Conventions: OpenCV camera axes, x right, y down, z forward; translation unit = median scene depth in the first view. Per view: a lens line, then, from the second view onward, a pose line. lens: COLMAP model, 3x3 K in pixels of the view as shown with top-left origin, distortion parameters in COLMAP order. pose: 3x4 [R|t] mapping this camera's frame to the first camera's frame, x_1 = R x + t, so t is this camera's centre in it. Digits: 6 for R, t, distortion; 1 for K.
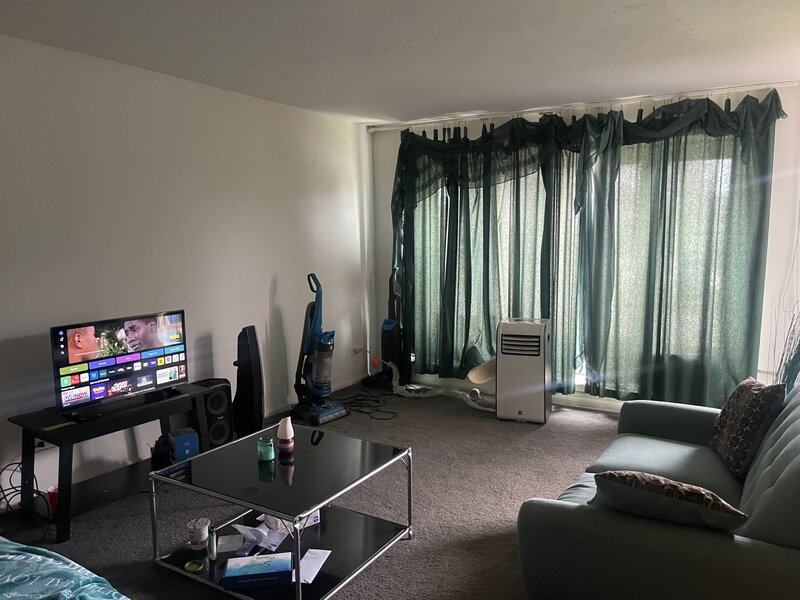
lens RADIAL K [[601.2, 0, 400.1], [0, 601.2, 301.5], [0, 0, 1]] dist [0.045153, -0.003389]
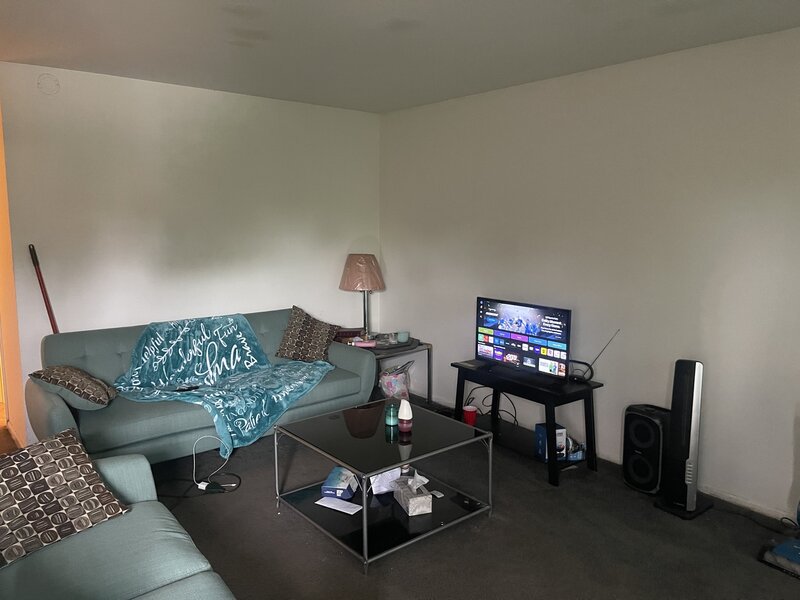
lens RADIAL K [[601.2, 0, 400.0], [0, 601.2, 299.5], [0, 0, 1]] dist [0.045153, -0.003389]
pose [[-0.328421, 0.129141, -0.935662, 0.699308], [-0.112724, 0.978170, 0.174574, -0.153766], [0.937781, 0.162806, -0.306694, 1.105518]]
